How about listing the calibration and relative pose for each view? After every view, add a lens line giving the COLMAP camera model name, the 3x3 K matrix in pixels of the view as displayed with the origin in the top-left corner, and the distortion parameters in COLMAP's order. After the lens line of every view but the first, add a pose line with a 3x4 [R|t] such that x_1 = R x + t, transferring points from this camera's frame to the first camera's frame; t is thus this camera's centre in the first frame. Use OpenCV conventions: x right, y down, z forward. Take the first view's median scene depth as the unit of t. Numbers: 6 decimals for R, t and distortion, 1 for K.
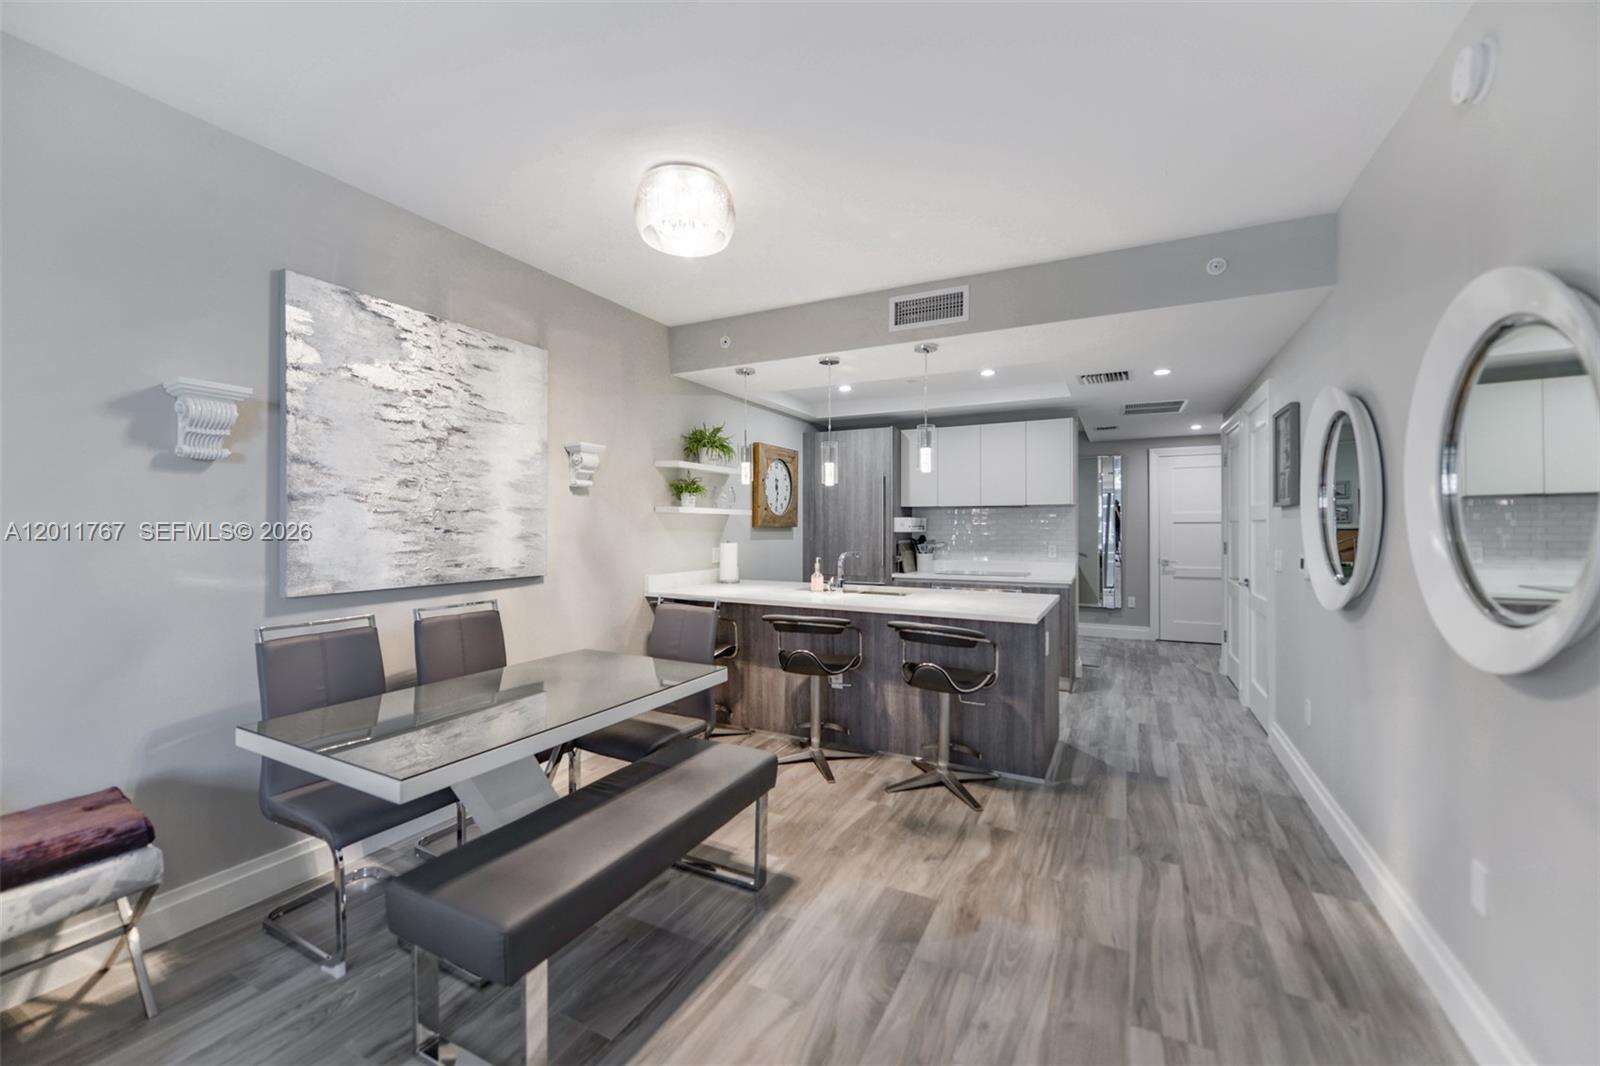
lens RADIAL K [[632.4, 0, 800.6], [0, 632.4, 528.4], [0, 0, 1]] dist [-0.001814, -0.000455]
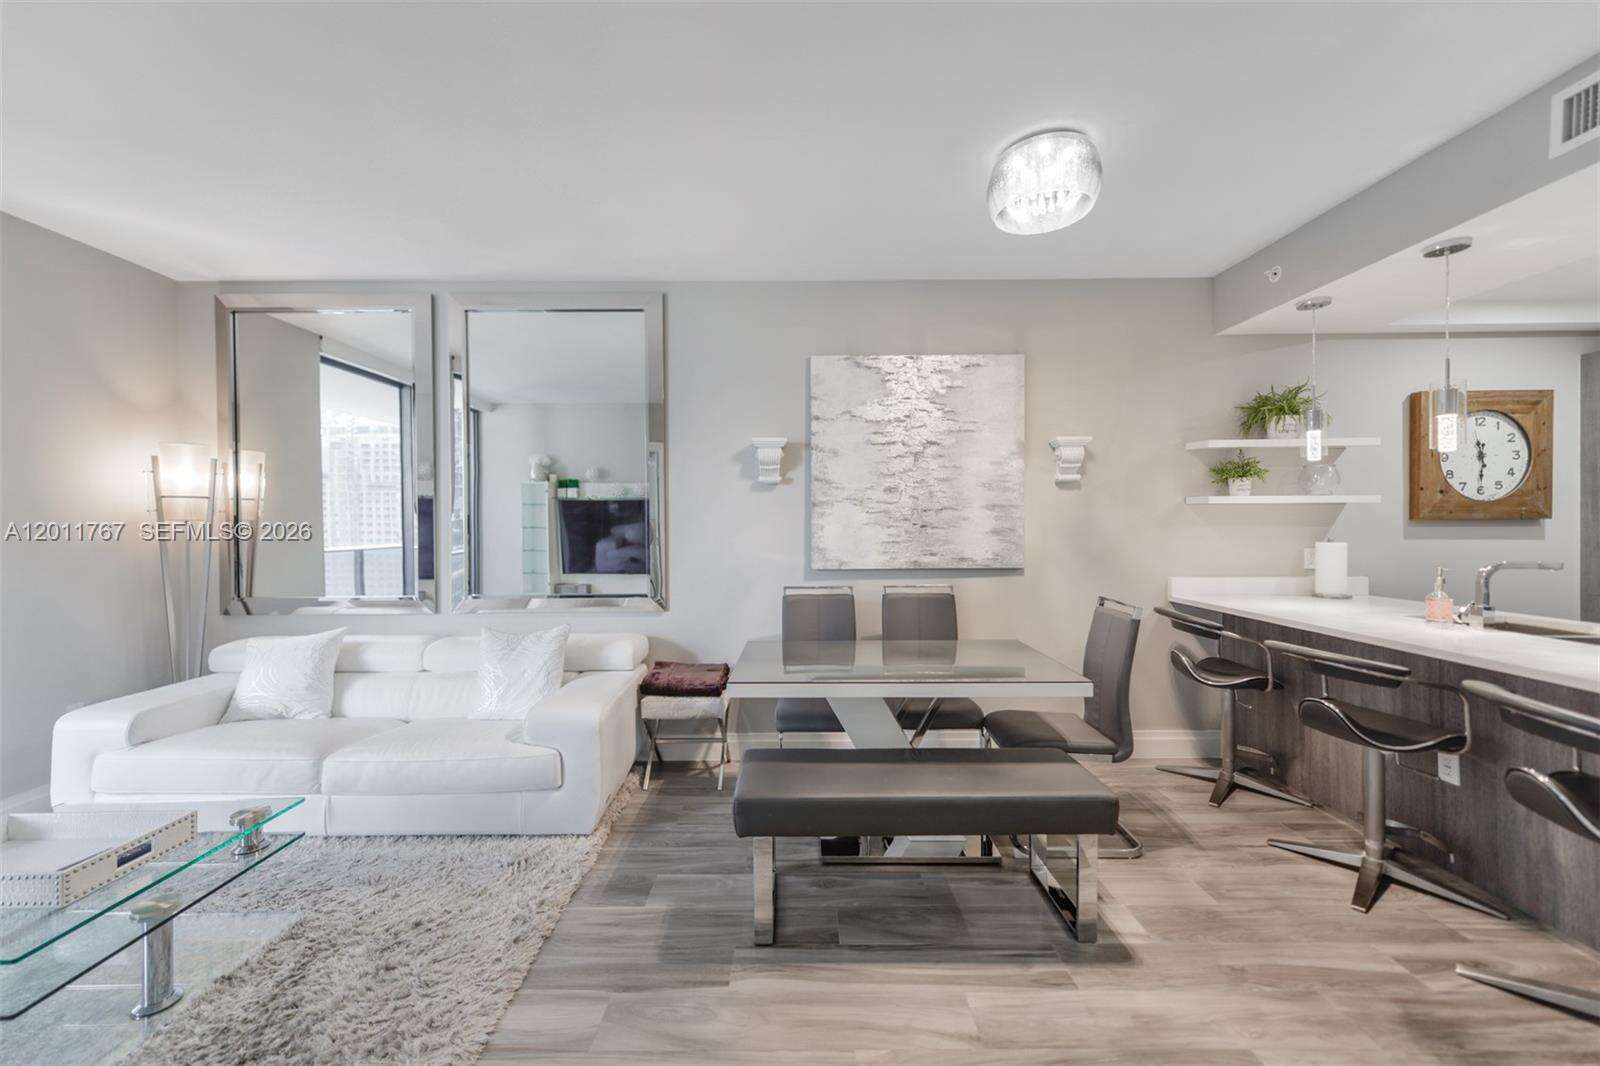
lens RADIAL K [[633.1, 0, 792.9], [0, 633.1, 525.0], [0, 0, 1]] dist [0.002267, 0.000169]
pose [[0.448640, -0.005562, -0.893695, 0.405299], [0.004858, 0.999981, -0.003784, 0.004899], [0.893699, -0.002644, 0.448658, 0.201853]]
